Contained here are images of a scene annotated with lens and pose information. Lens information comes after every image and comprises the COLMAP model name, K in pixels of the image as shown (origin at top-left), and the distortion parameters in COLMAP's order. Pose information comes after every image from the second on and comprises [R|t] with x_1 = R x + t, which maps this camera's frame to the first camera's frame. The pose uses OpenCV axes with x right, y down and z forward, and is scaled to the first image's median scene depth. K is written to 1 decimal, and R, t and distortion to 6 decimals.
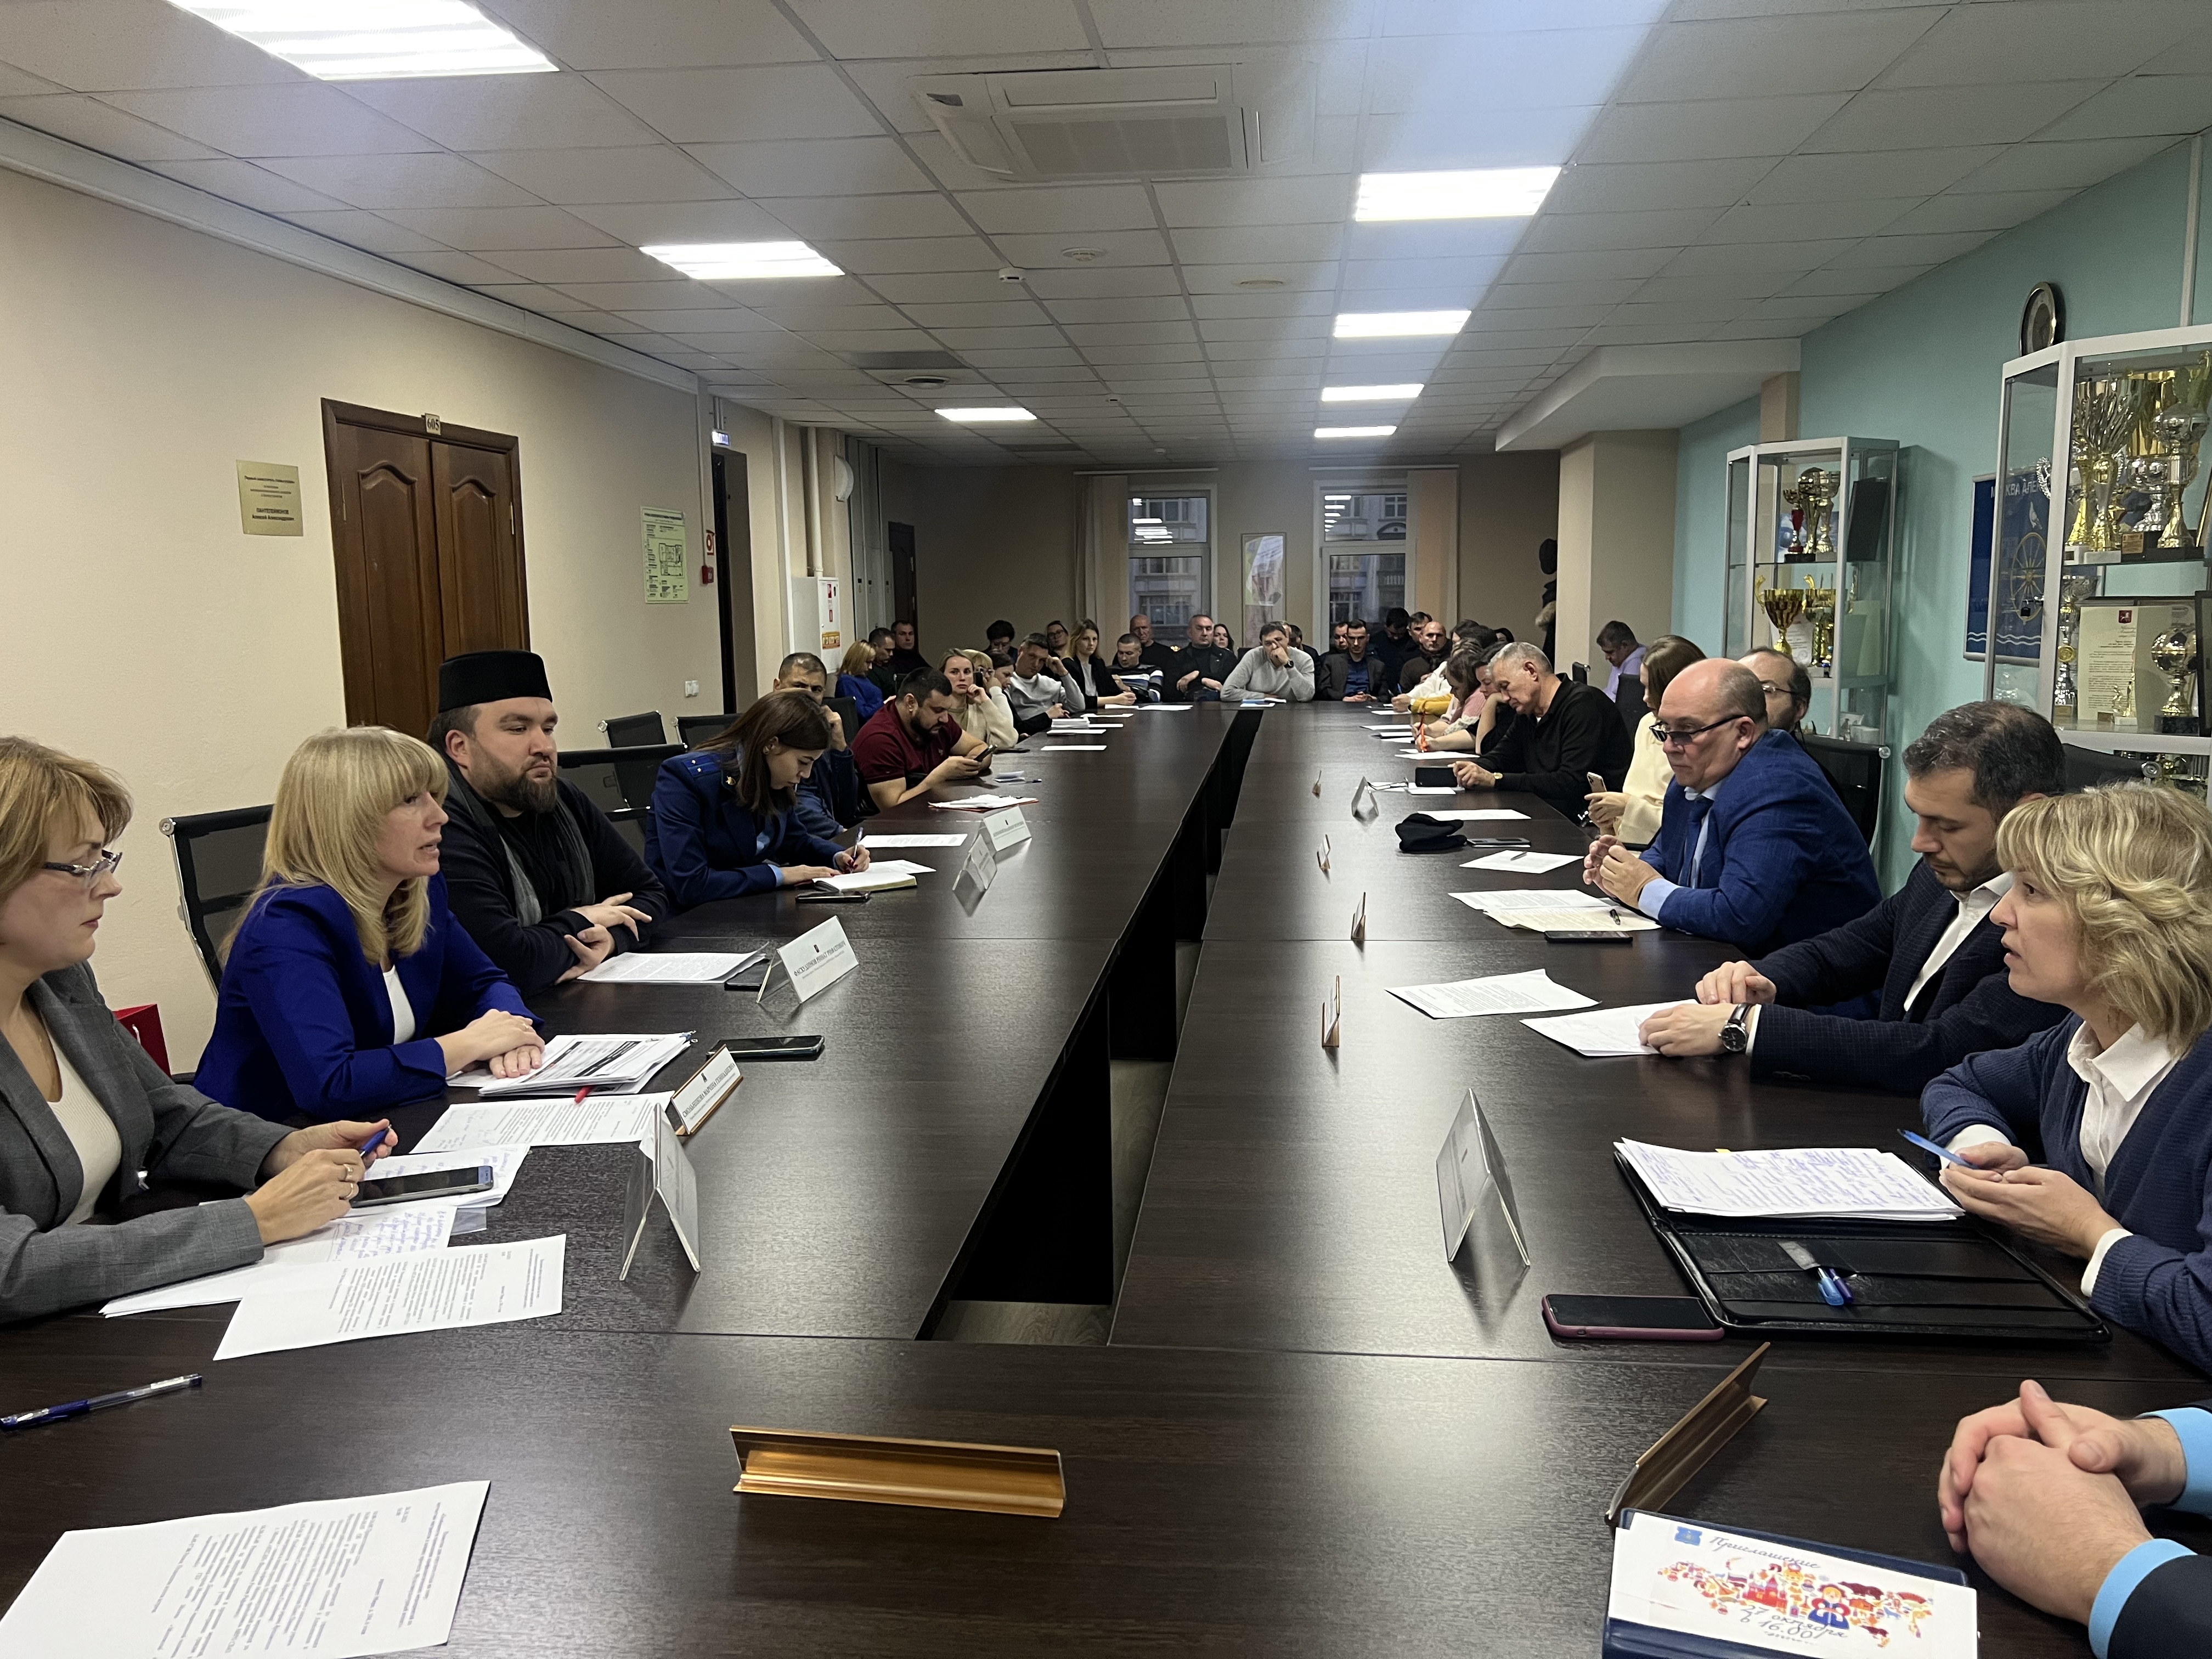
lens RADIAL K [[1663.1, 0, 1139.1], [0, 1663.1, 797.1], [0, 0, 1]] dist [0.030133, -0.041062]
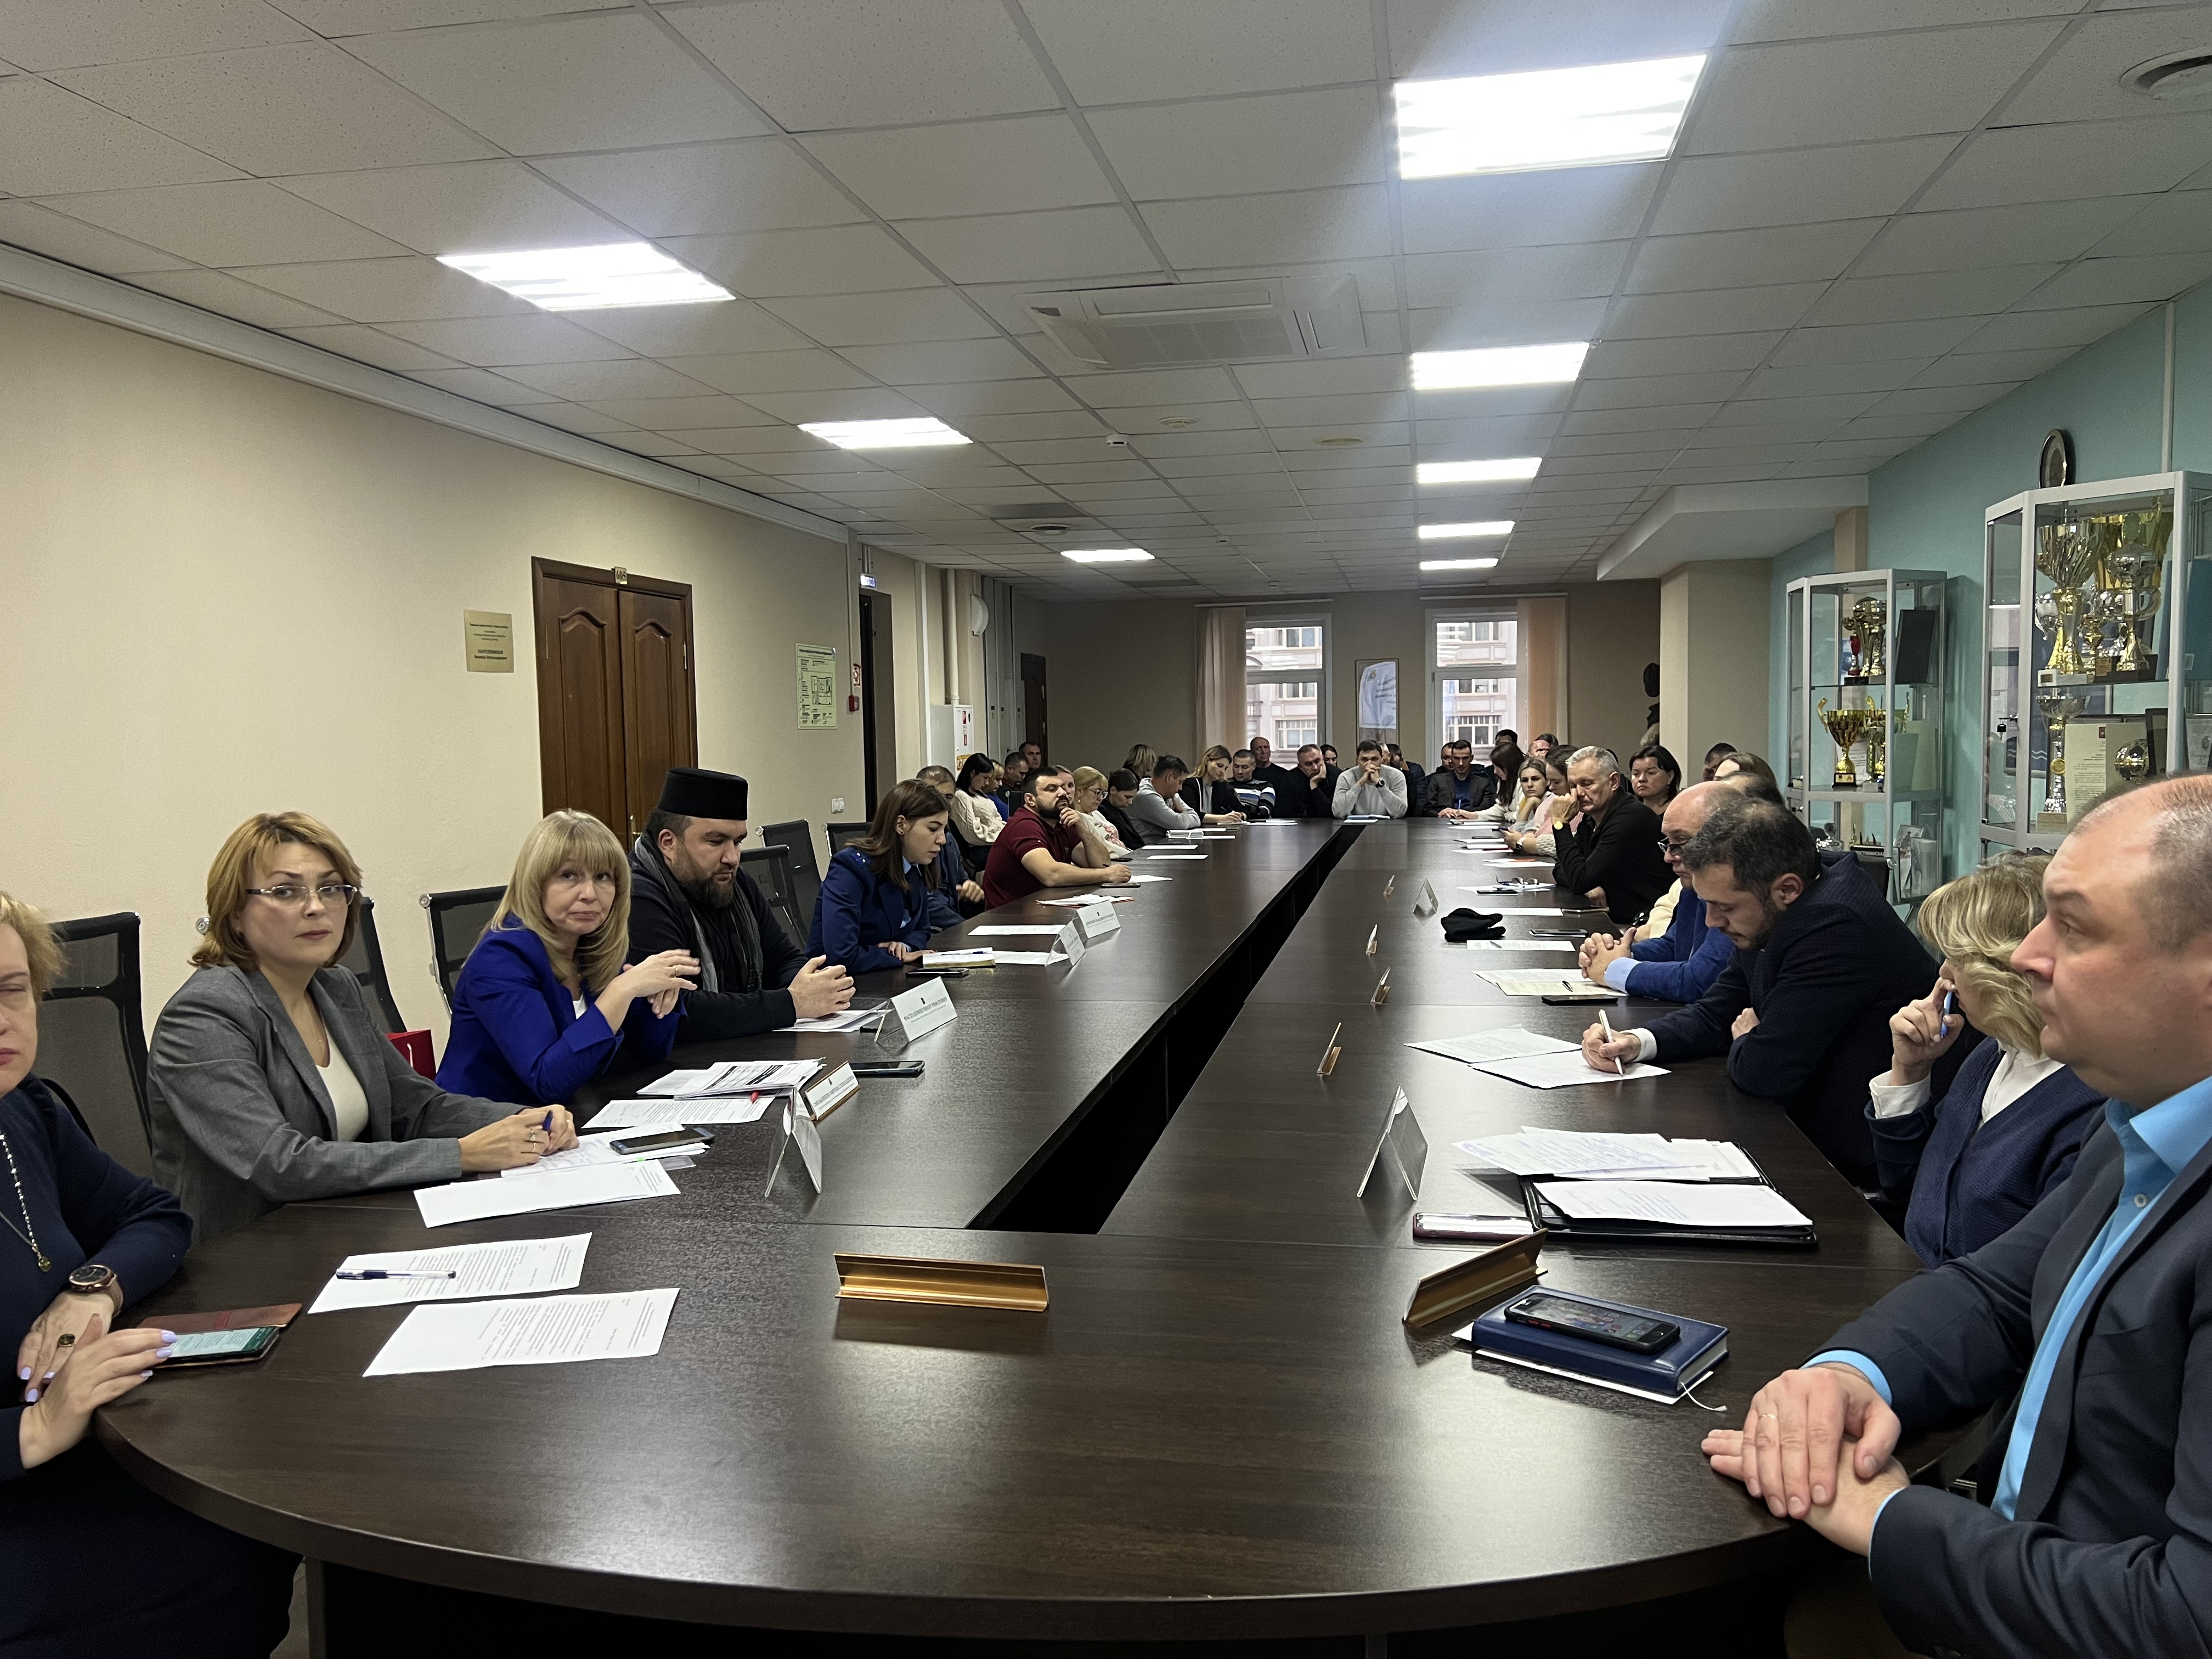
lens RADIAL K [[1663.1, 0, 1139.1], [0, 1663.1, 797.1], [0, 0, 1]] dist [0.030133, -0.041062]
pose [[0.996384, -0.001572, -0.084950, 0.035604], [-0.004809, 0.997182, -0.074862, 0.015861], [0.084828, 0.075000, 0.993569, -0.114357]]
